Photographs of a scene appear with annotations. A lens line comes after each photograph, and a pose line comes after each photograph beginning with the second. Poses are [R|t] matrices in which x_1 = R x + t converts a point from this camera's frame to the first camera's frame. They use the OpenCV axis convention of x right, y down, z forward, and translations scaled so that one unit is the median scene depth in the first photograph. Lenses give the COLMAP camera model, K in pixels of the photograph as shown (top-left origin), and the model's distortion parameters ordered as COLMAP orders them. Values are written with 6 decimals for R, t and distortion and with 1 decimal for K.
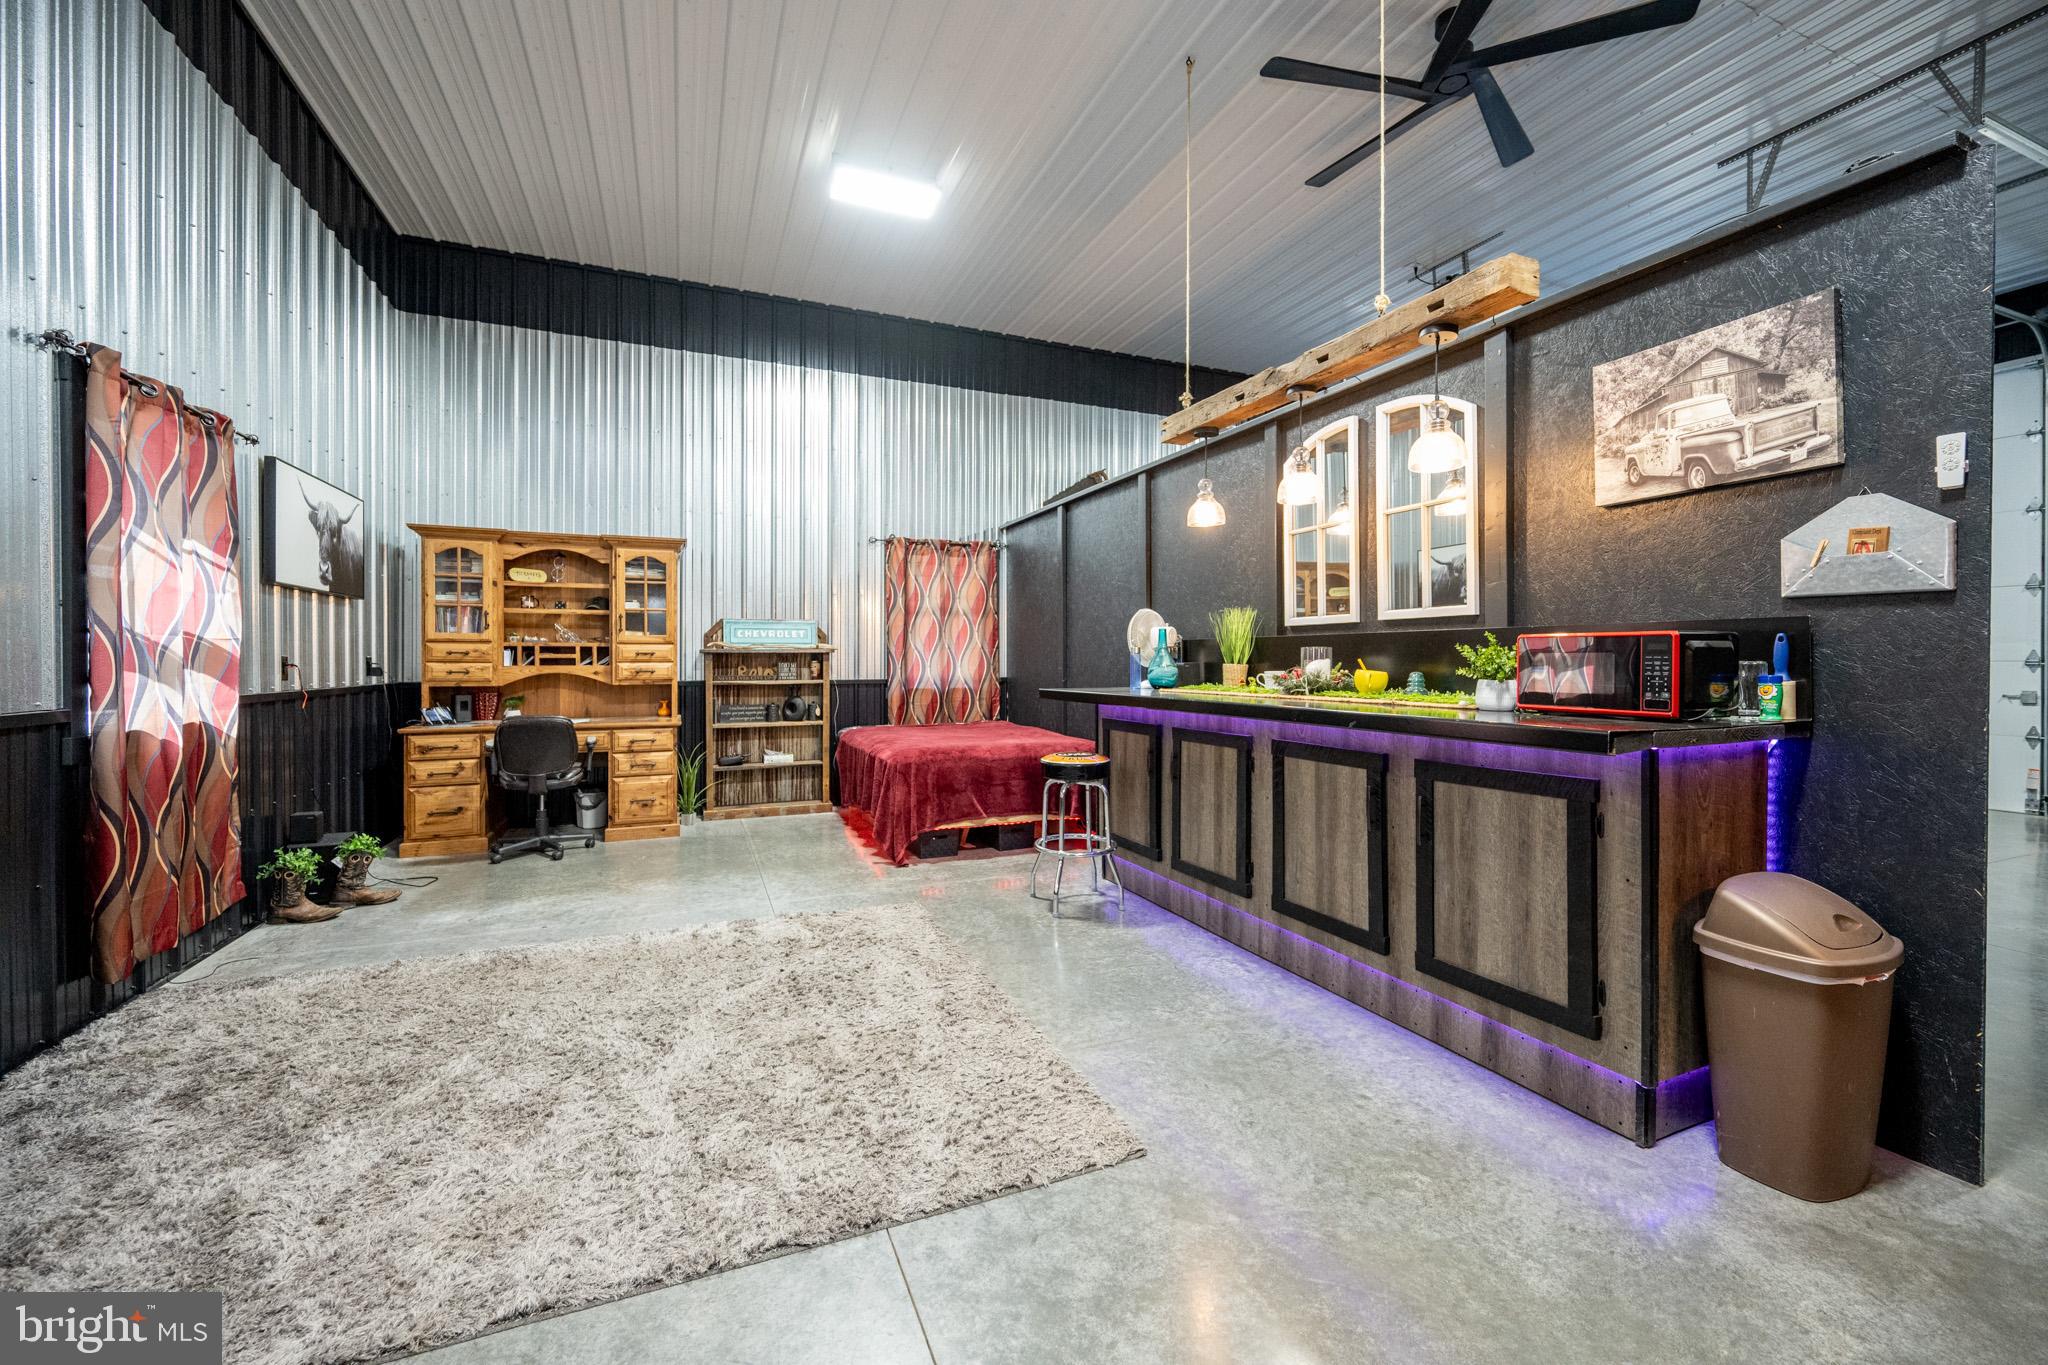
lens RADIAL K [[820.7, 0, 1025.8], [0, 820.7, 656.4], [0, 0, 1]] dist [0.001407, -0.001052]
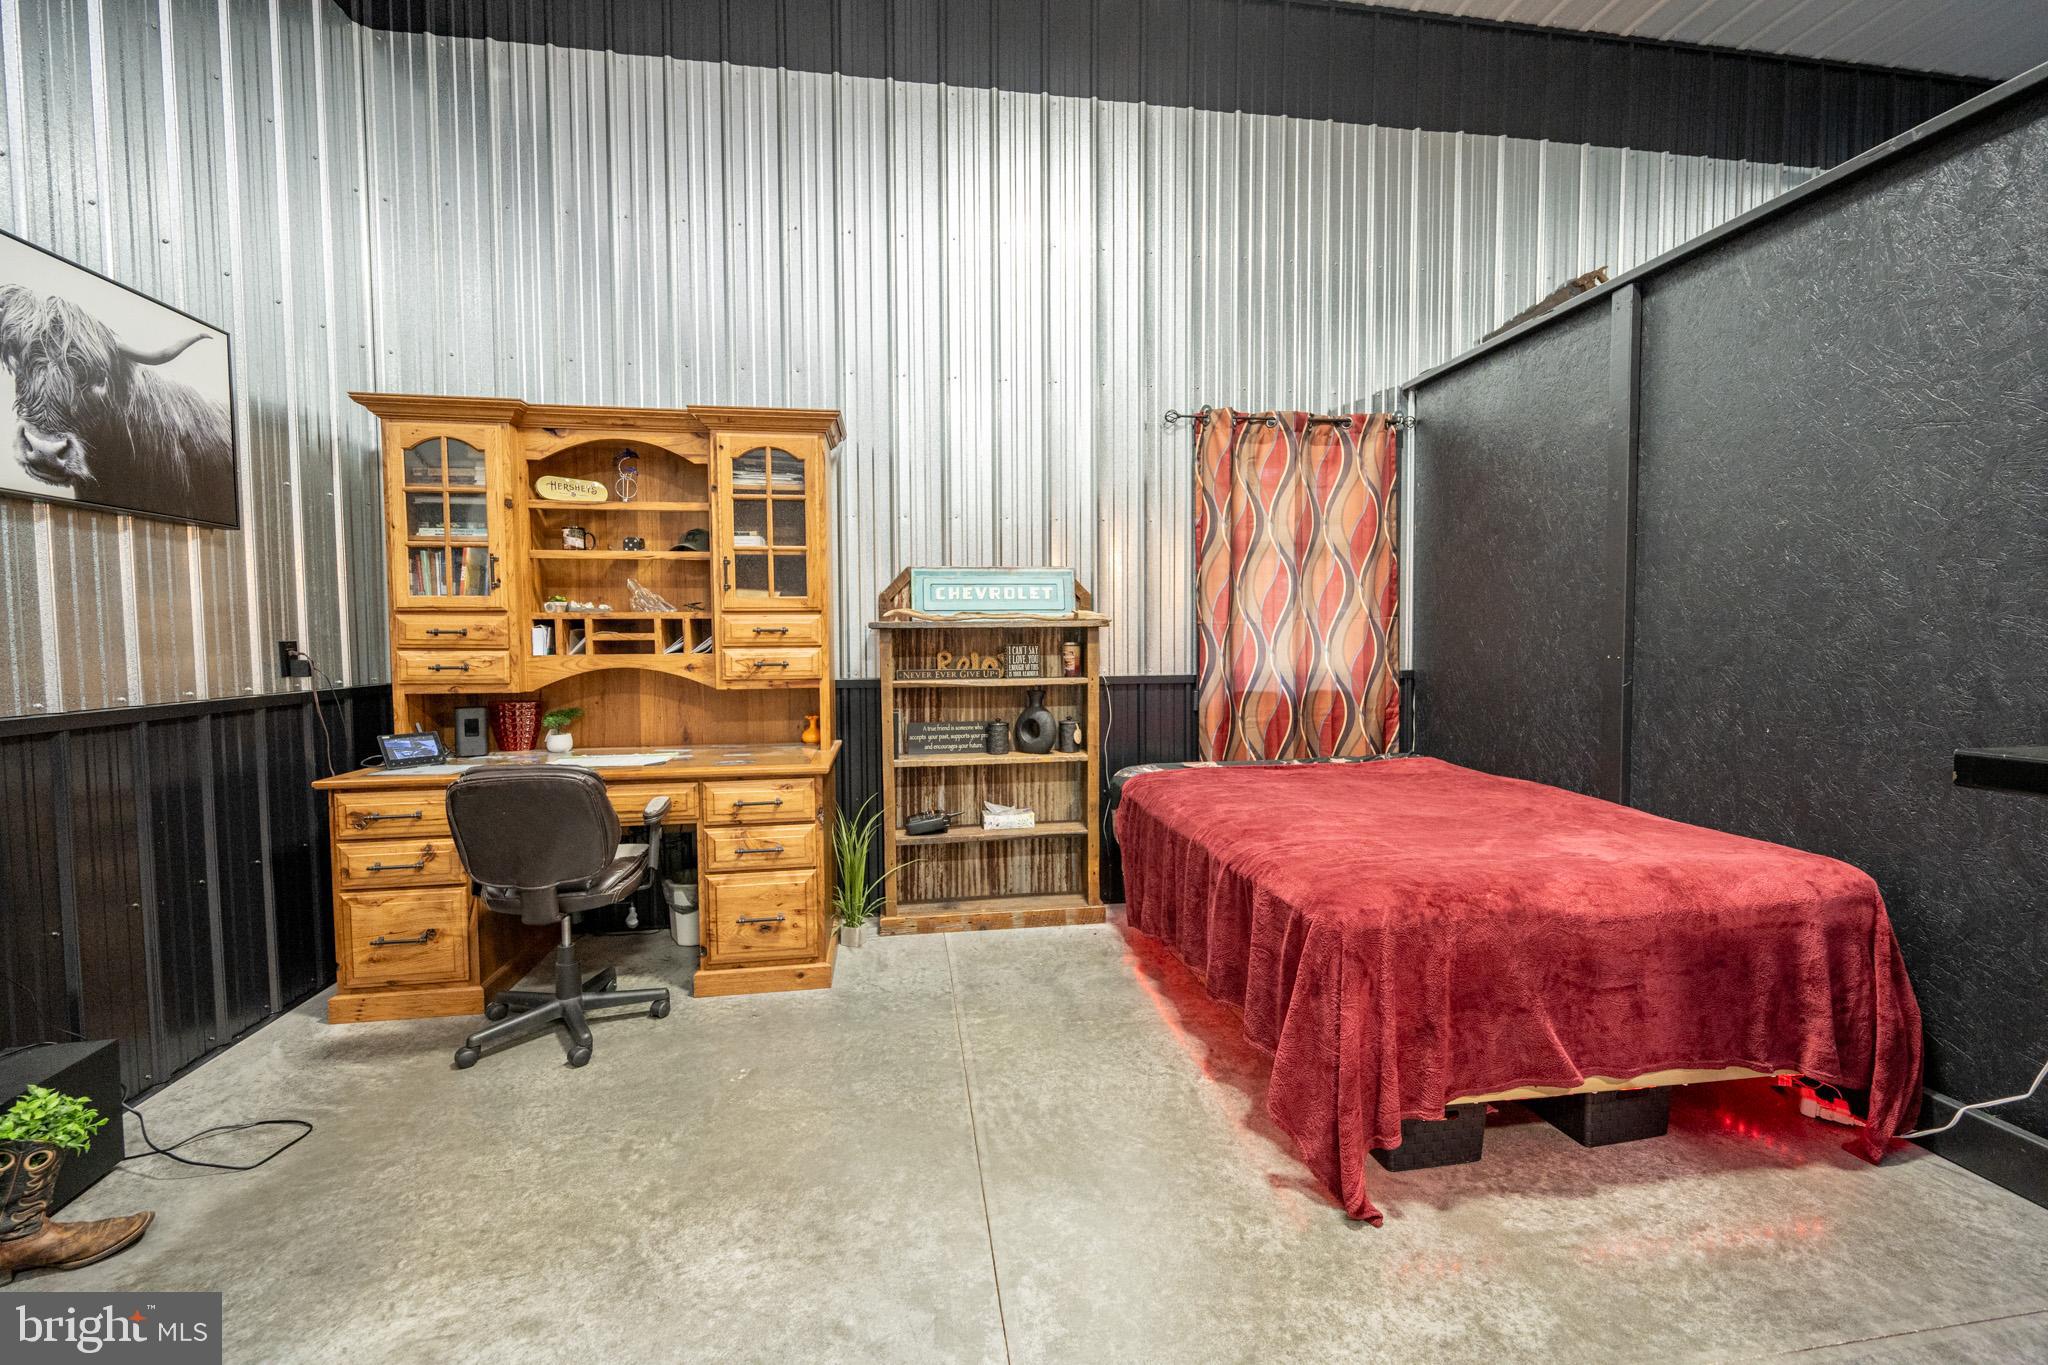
lens RADIAL K [[820.7, 0, 1010.9], [0, 820.7, 676.2], [0, 0, 1]] dist [0.001407, -0.001052]
pose [[0.966454, 0.007232, -0.256736, -0.203384], [0.007146, 0.998459, 0.055026, -0.002940], [0.256739, -0.055015, 0.964914, 0.606588]]
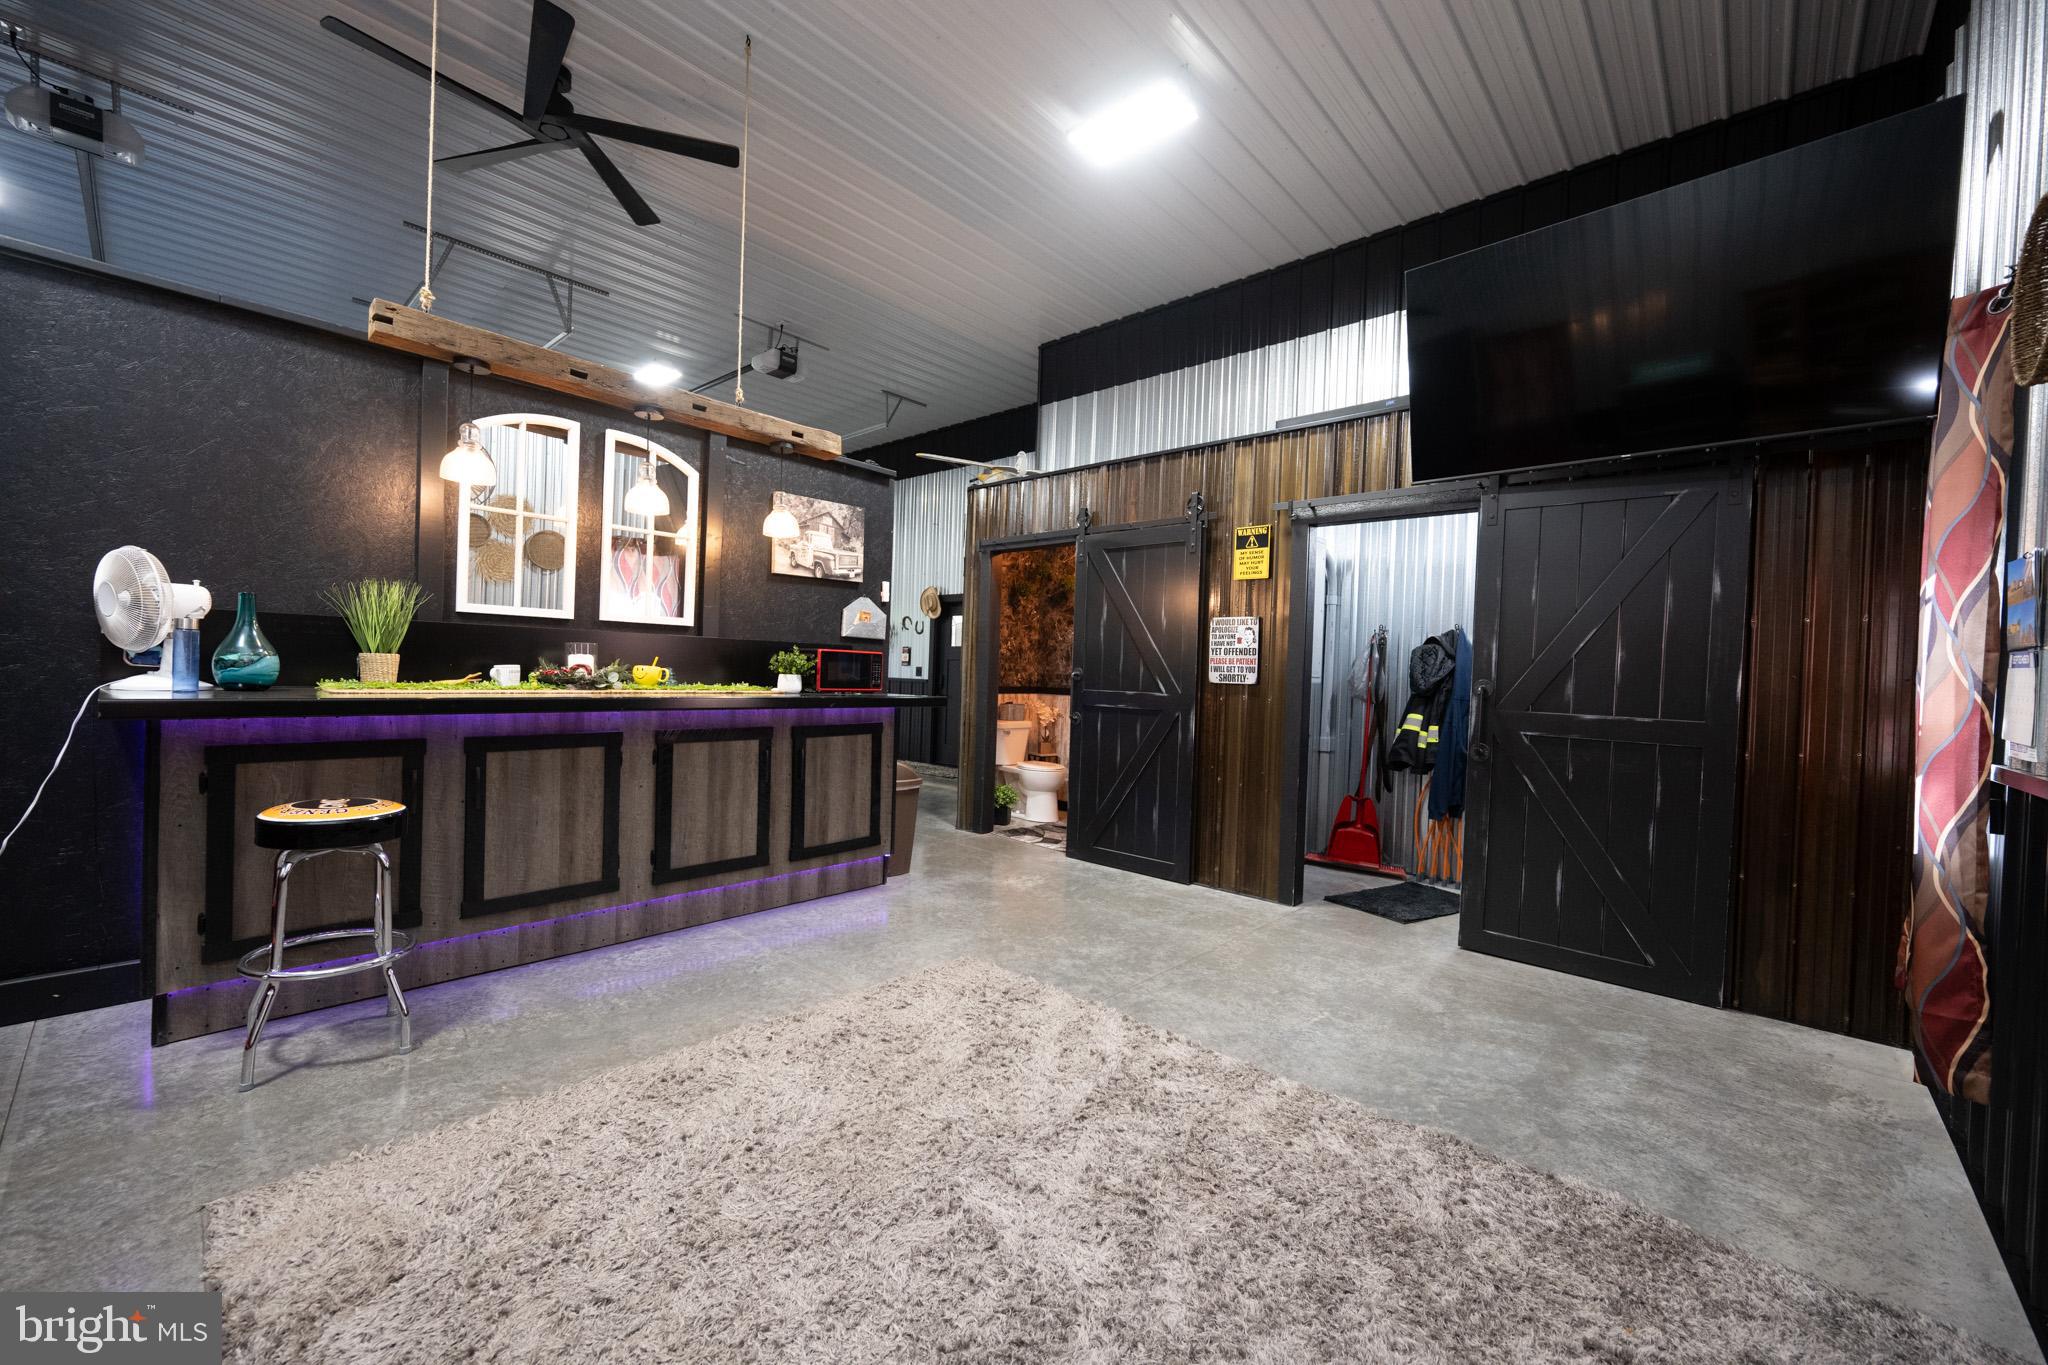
lens RADIAL K [[820.7, 0, 1021.5], [0, 820.7, 667.7], [0, 0, 1]] dist [0.001407, -0.001052]
pose [[-0.412347, -0.010361, 0.910968, -0.588145], [-0.036630, 0.999315, -0.005215, 0.003344], [-0.910290, -0.035519, -0.412444, 0.663655]]
